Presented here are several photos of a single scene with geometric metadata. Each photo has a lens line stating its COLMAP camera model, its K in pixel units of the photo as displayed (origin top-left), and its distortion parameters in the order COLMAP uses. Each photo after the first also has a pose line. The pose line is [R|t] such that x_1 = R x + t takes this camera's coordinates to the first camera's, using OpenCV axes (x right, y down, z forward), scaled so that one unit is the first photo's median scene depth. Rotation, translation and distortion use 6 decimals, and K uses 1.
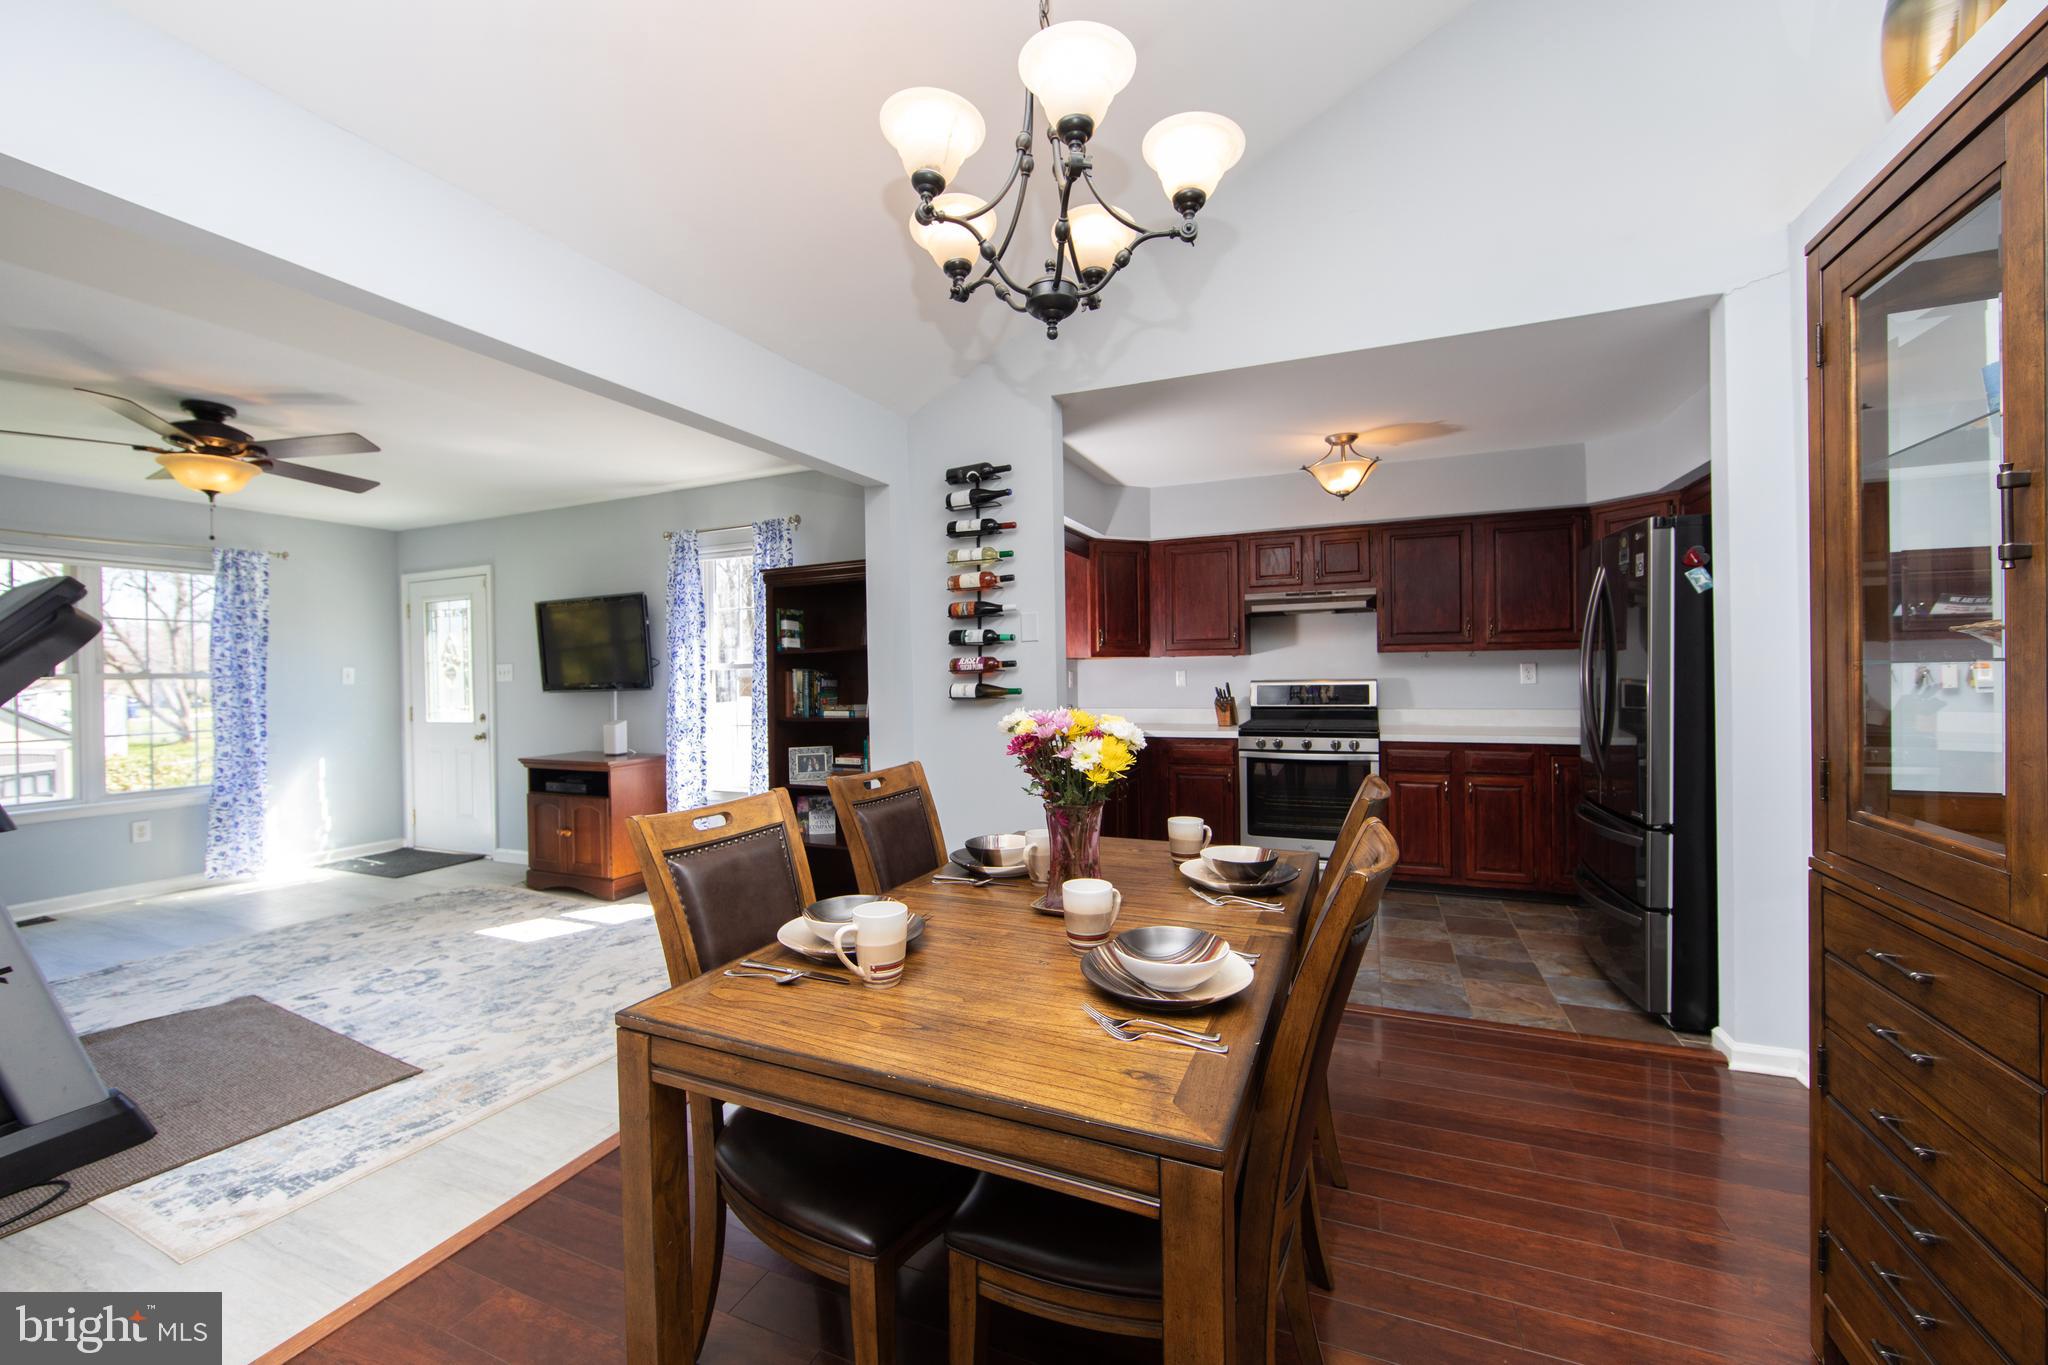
lens RADIAL K [[804.1, 0, 1011.2], [0, 804.1, 678.0], [0, 0, 1]] dist [-0.008160, 0.002018]
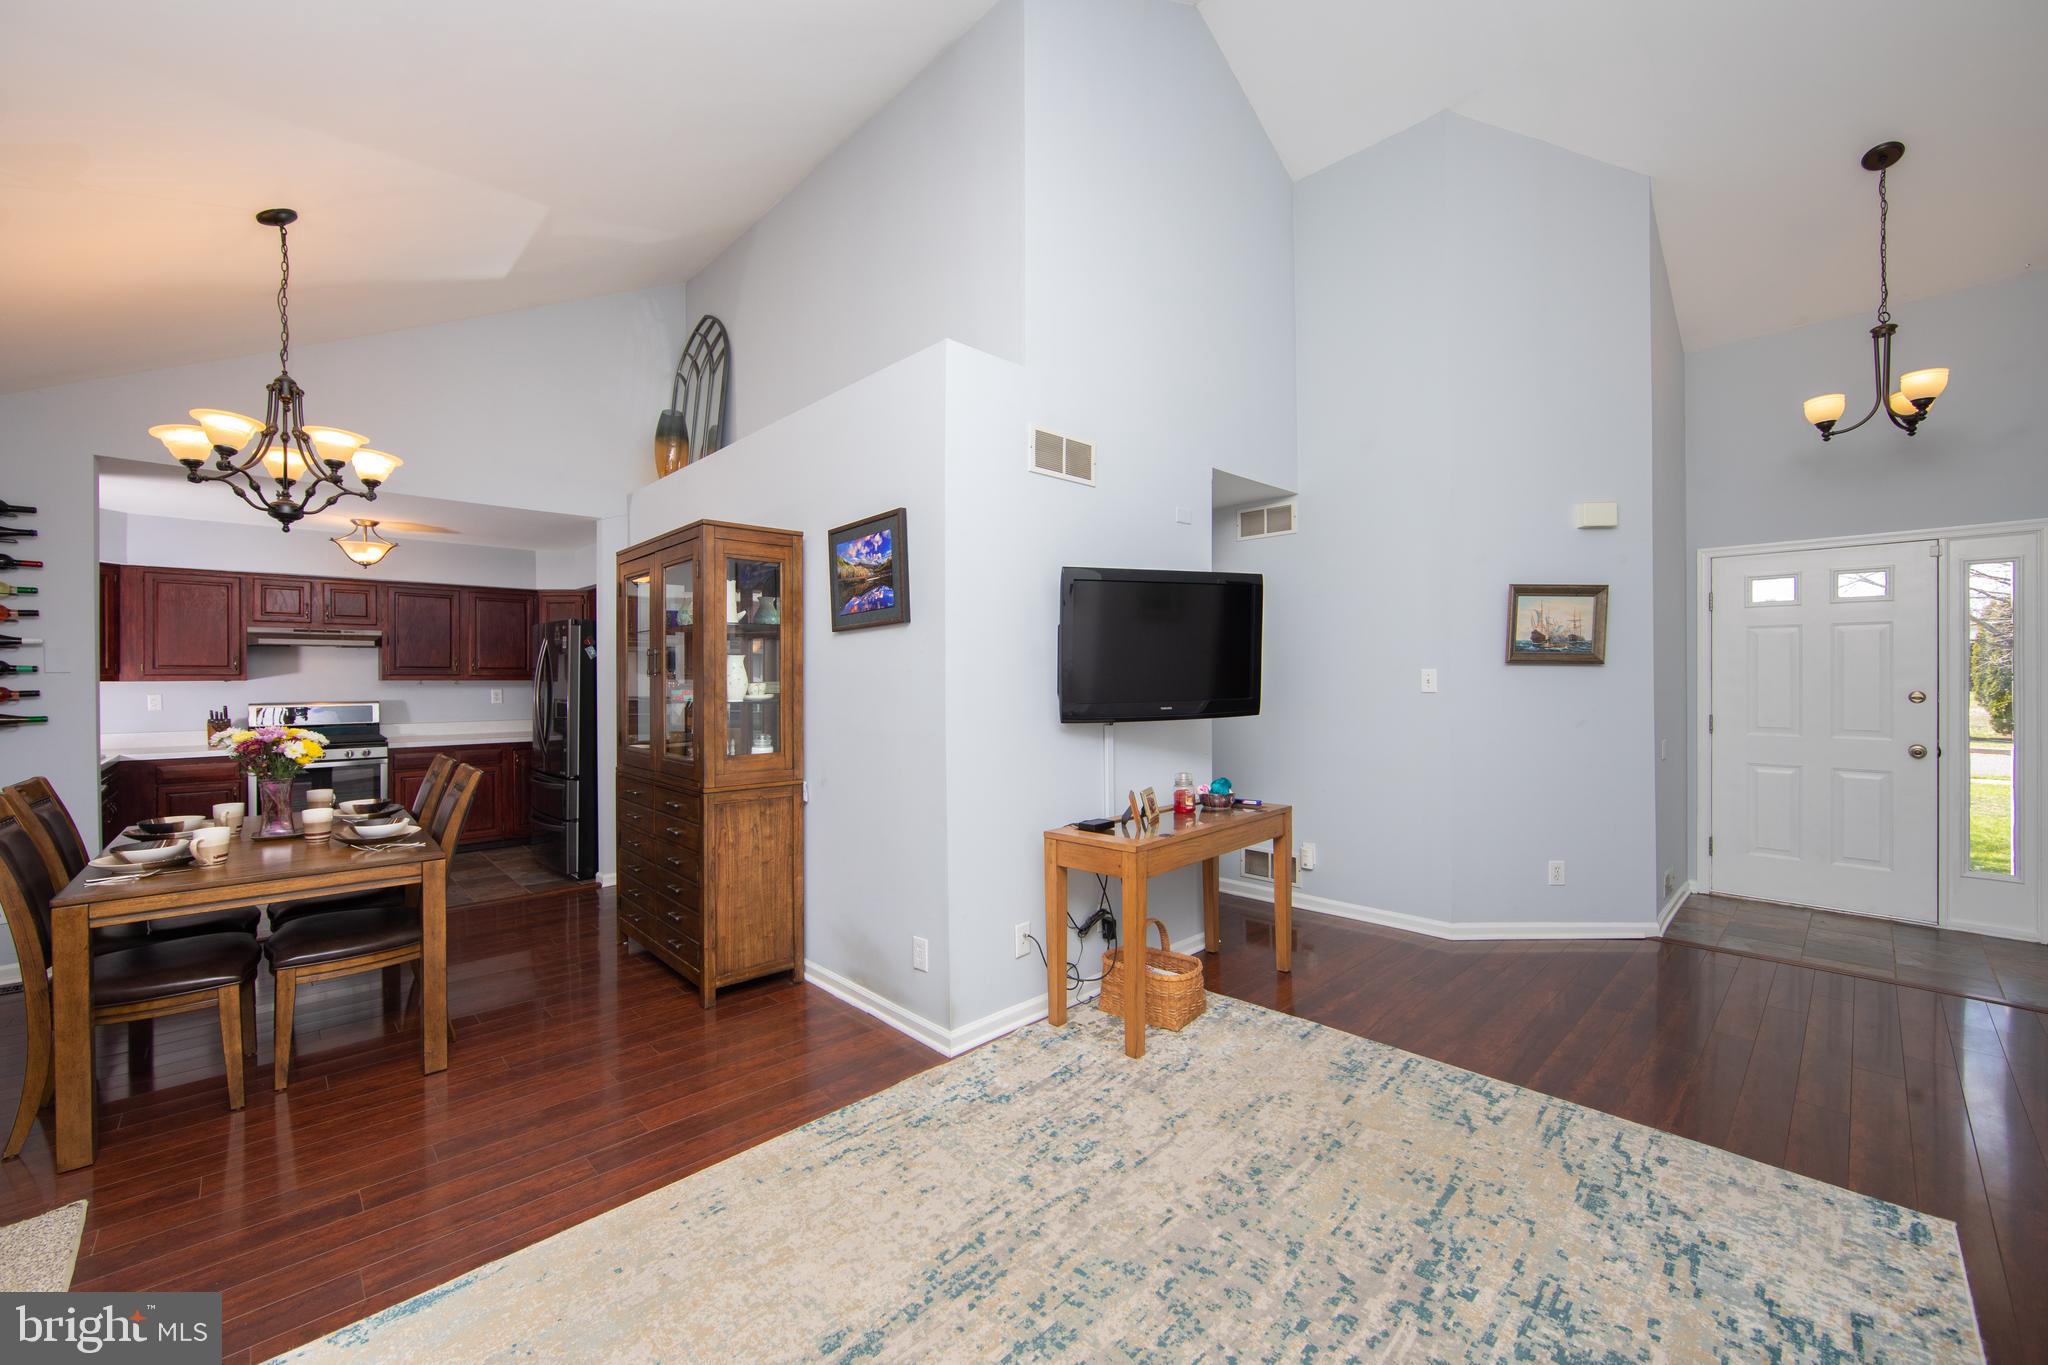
lens RADIAL K [[804.1, 0, 1013.3], [0, 804.1, 679.1], [0, 0, 1]] dist [-0.008160, 0.002018]
pose [[0.387824, 0.012582, 0.921648, -0.388715], [0.002892, 0.999885, -0.014867, -0.014119], [-0.921729, 0.008431, 0.387743, -0.503026]]
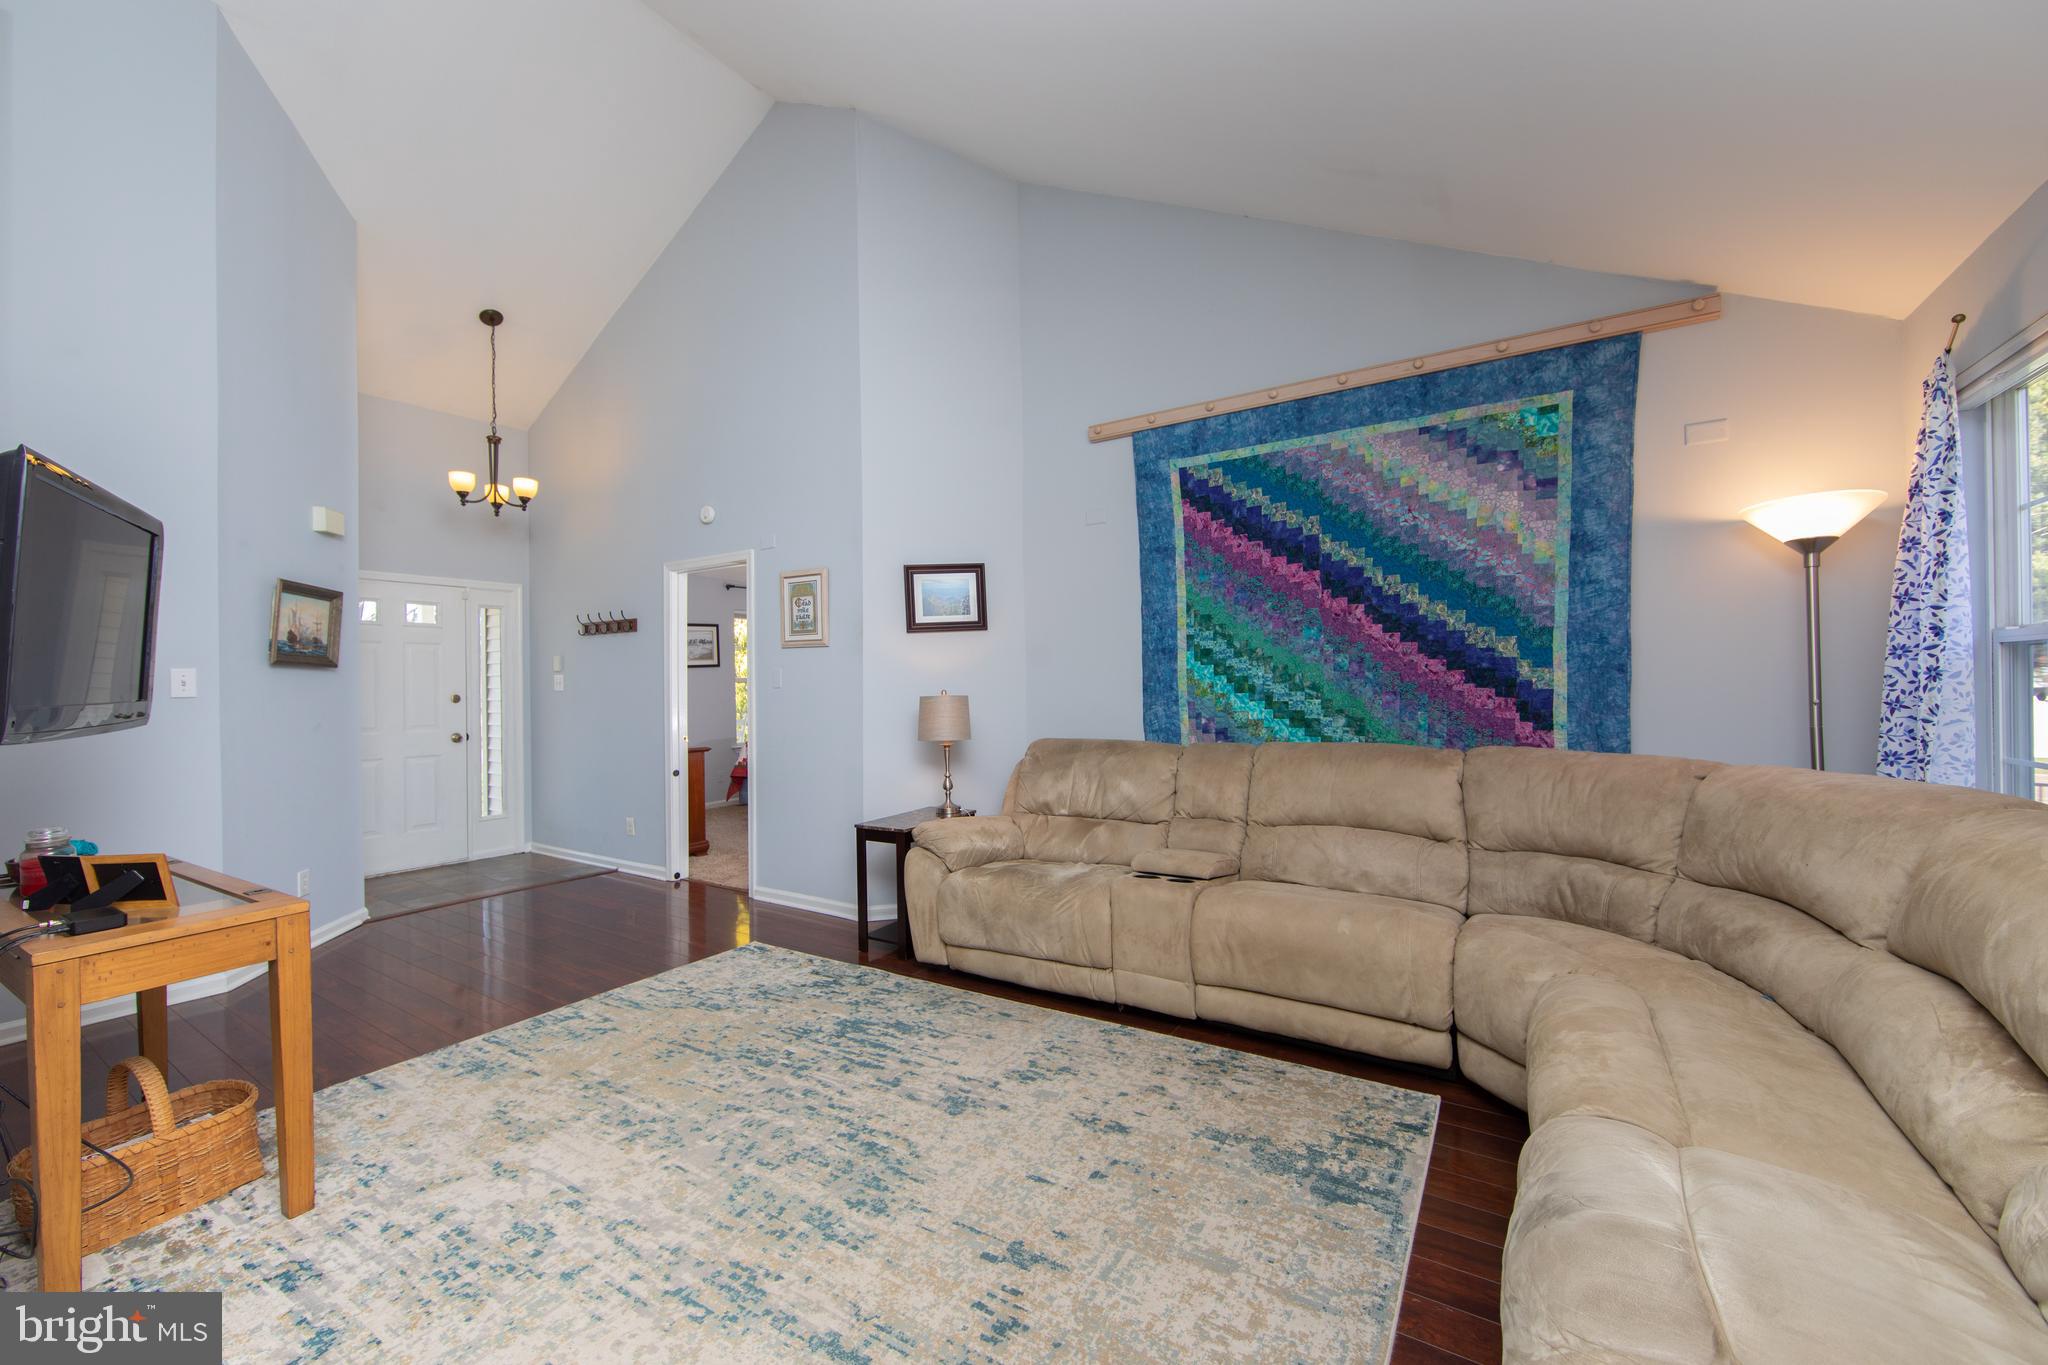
lens RADIAL K [[804.1, 0, 1007.6], [0, 804.1, 675.0], [0, 0, 1]] dist [-0.008160, 0.002018]
pose [[-0.985445, 0.034282, 0.166502, -0.206647], [0.032679, 0.999390, -0.012355, 0.004187], [-0.166824, -0.006734, -0.985964, 0.065135]]
